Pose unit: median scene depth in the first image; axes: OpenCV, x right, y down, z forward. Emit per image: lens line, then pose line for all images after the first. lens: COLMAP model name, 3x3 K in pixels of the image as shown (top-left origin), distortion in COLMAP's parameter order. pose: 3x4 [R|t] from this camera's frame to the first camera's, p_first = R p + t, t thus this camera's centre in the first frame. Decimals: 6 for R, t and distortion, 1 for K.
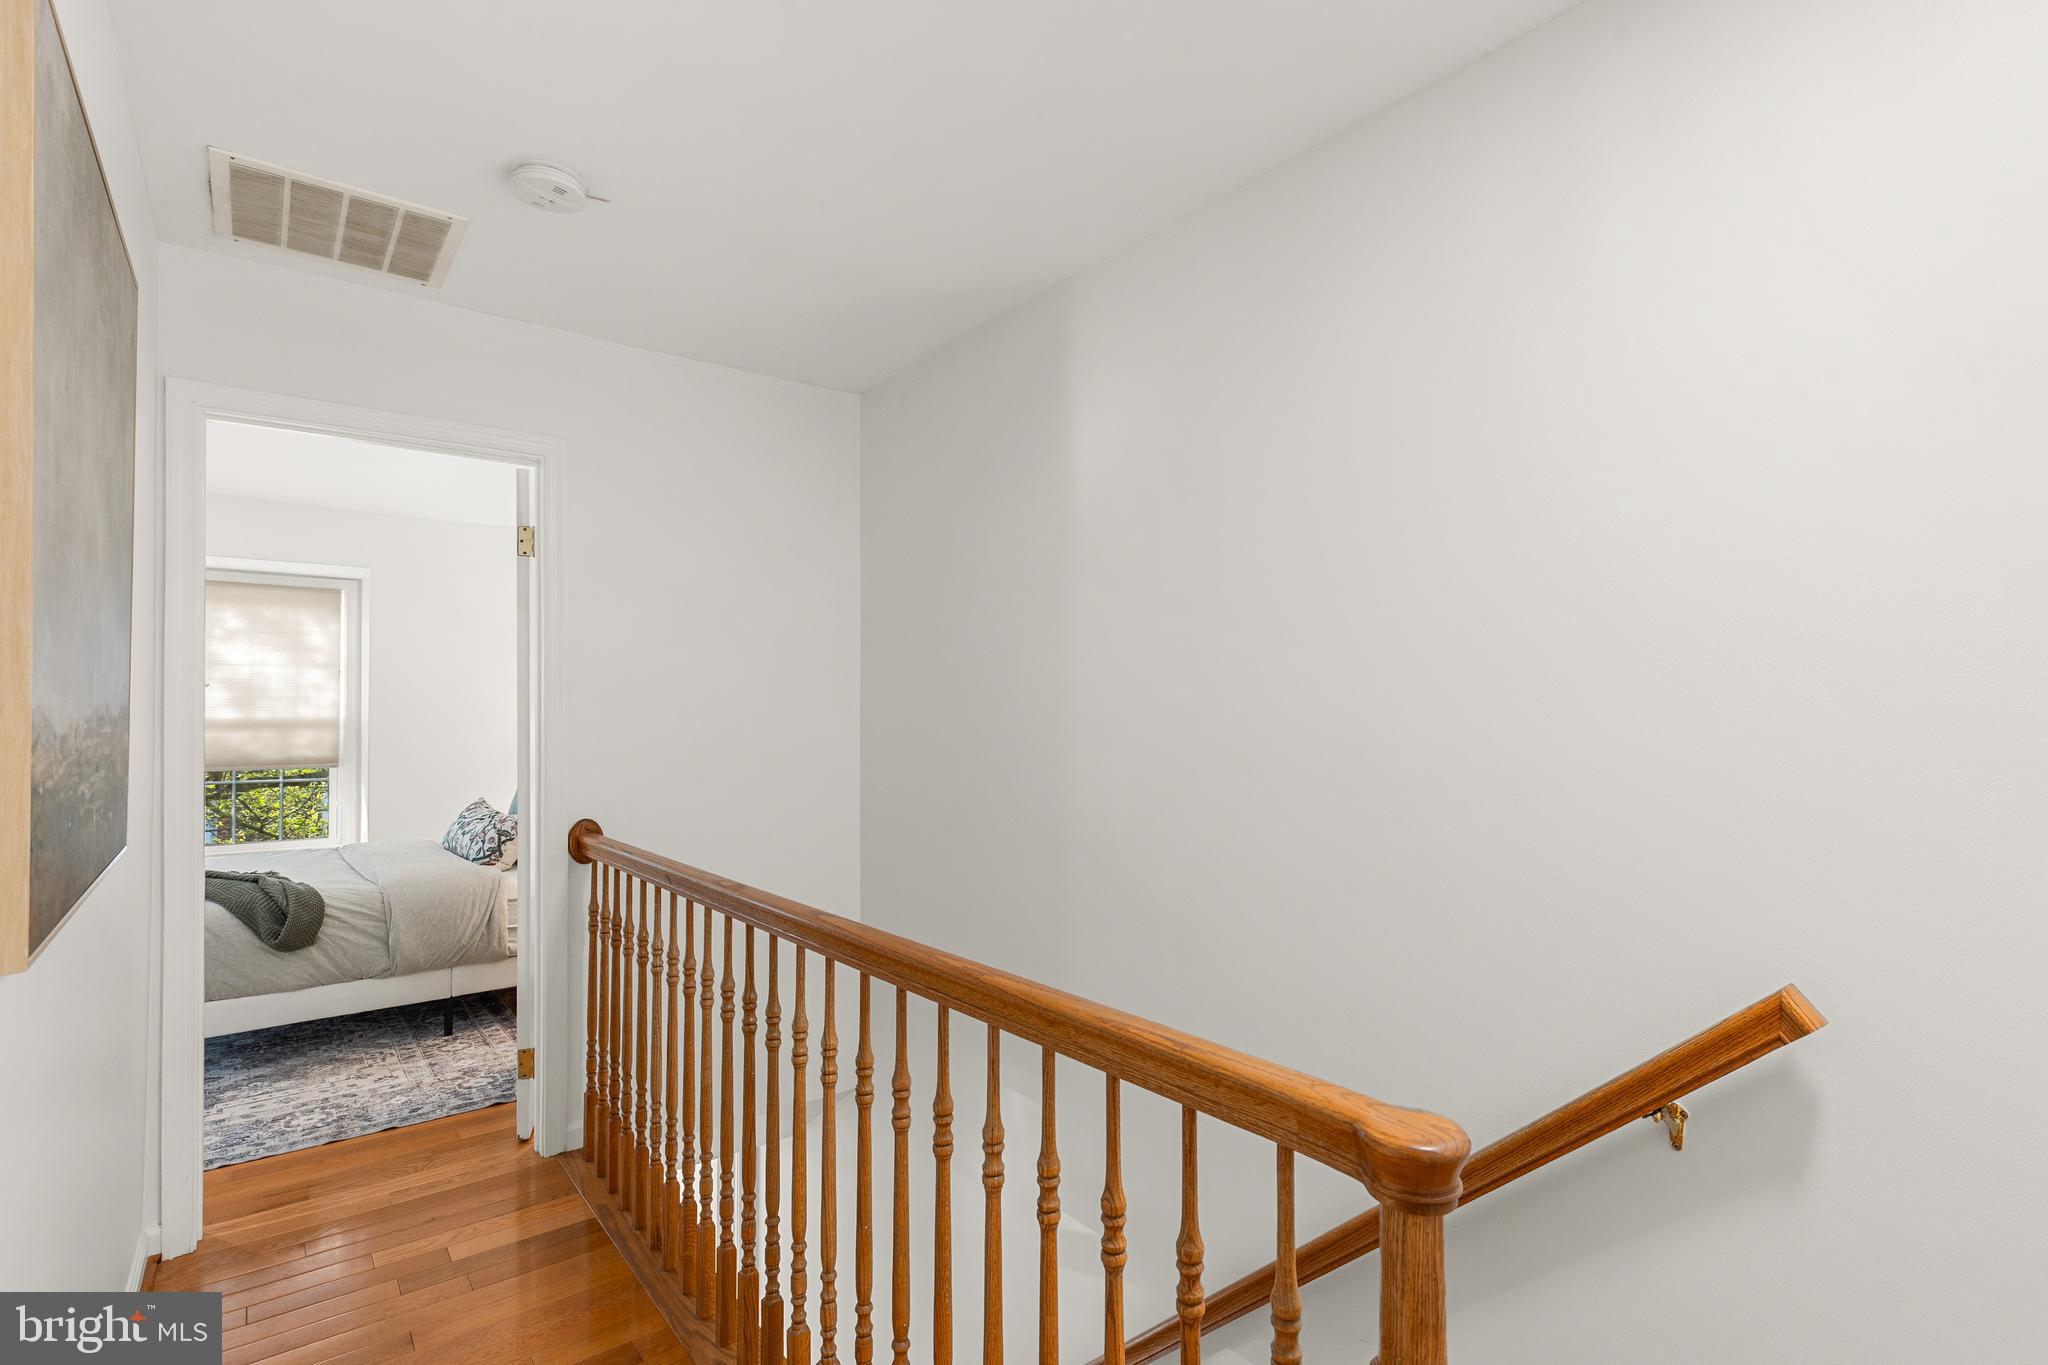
lens RADIAL K [[933.9, 0, 1018.1], [0, 933.9, 689.8], [0, 0, 1]] dist [0.008492, -0.000056]
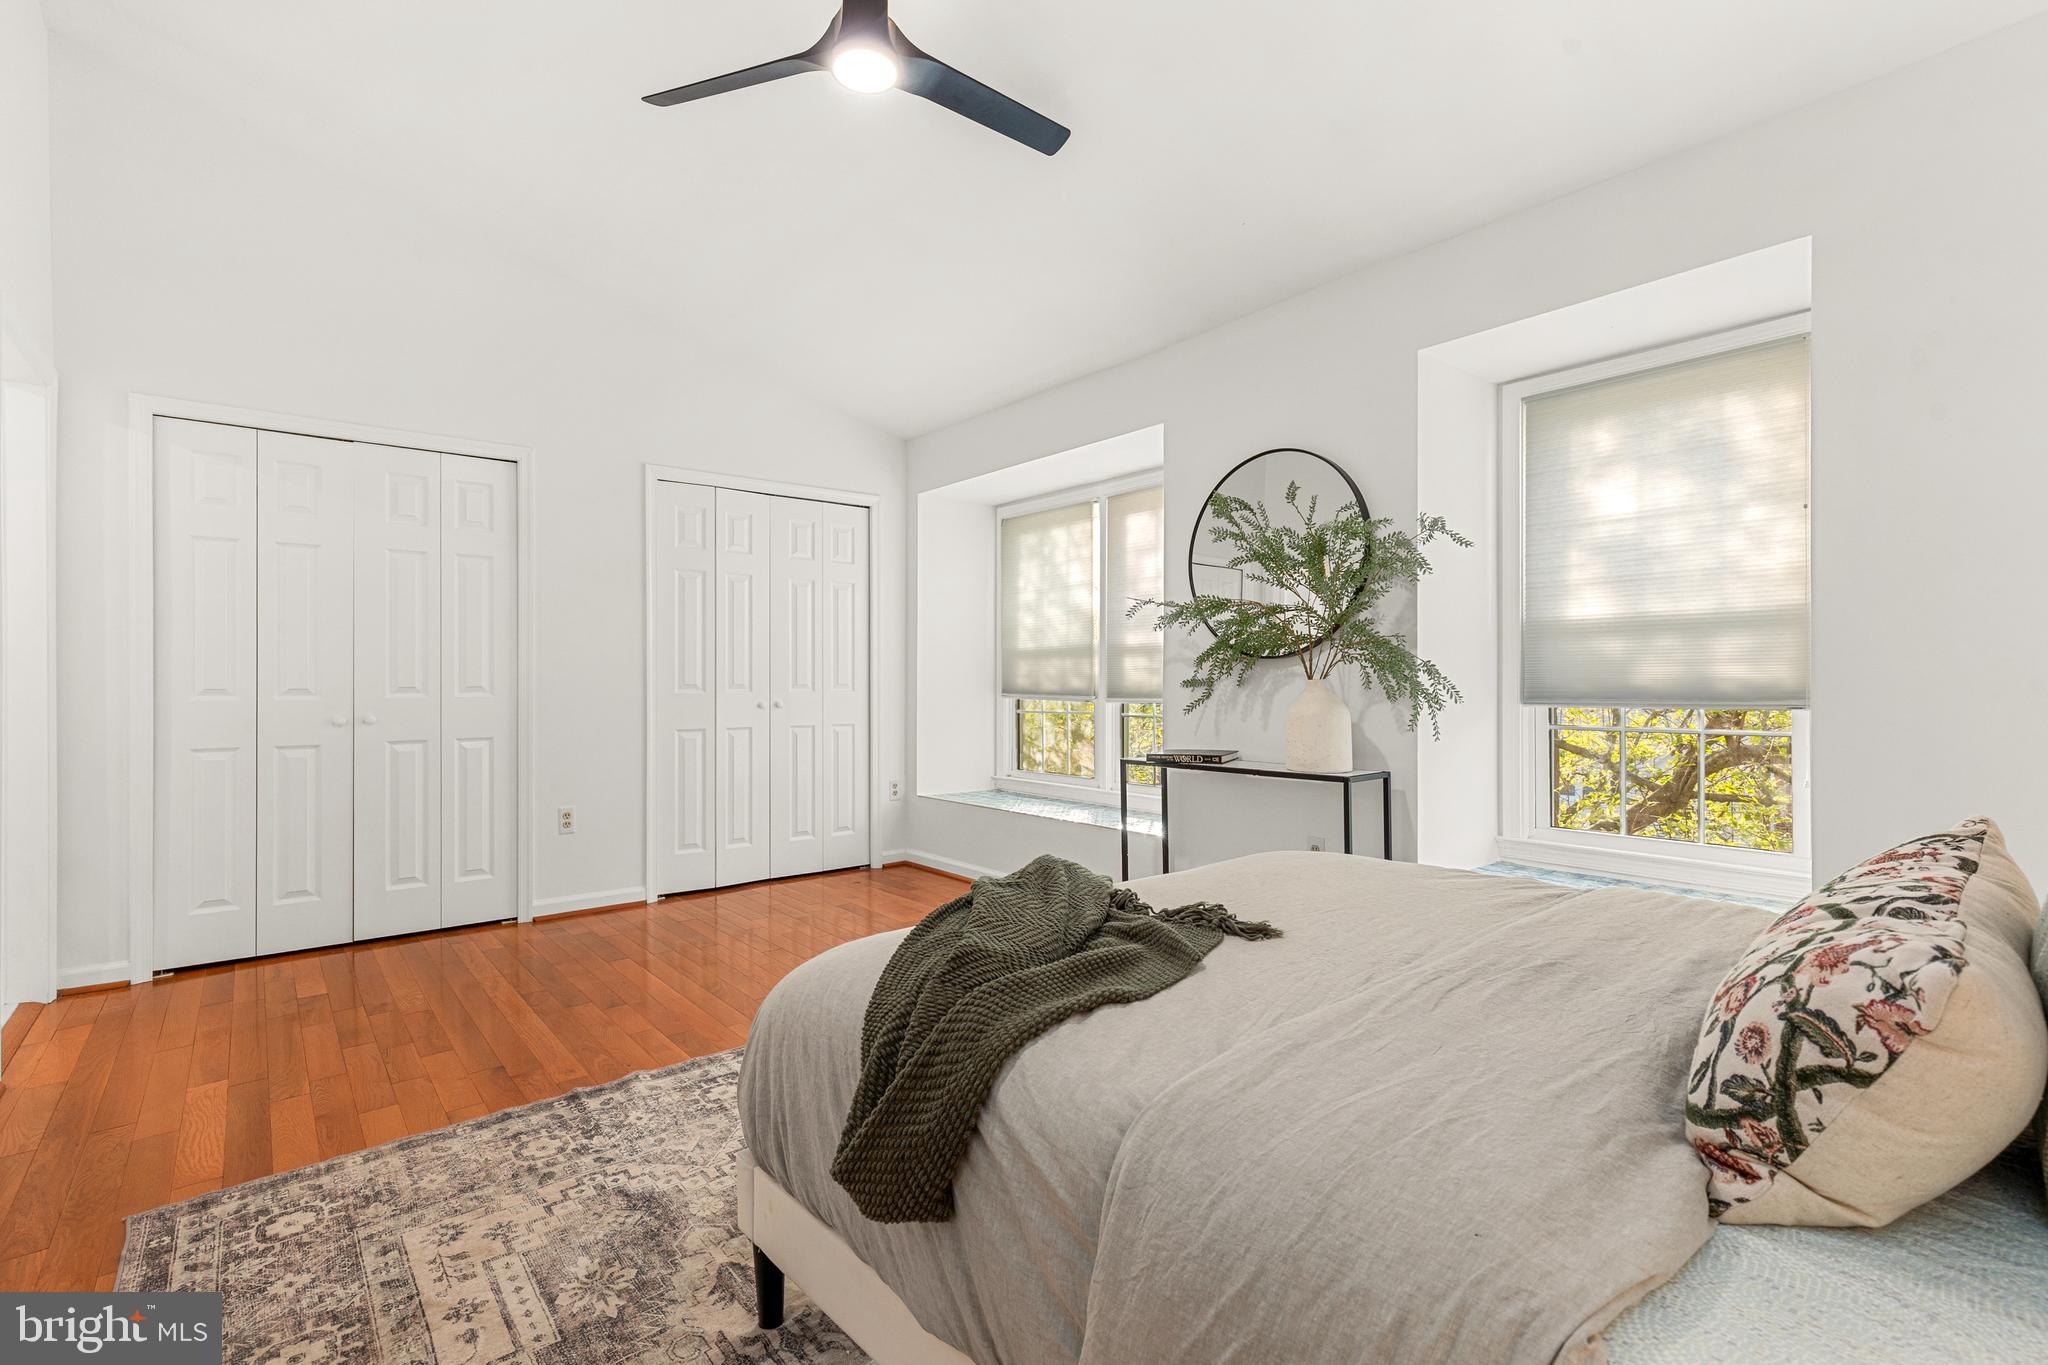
lens RADIAL K [[959.6, 0, 1032.6], [0, 959.6, 677.0], [0, 0, 1]] dist [0.003284, 0.000781]
pose [[0.009608, -0.007986, -0.999922, -0.277088], [0.023411, 0.999696, -0.007760, 0.062739], [0.999680, -0.023335, 0.009792, 0.652009]]
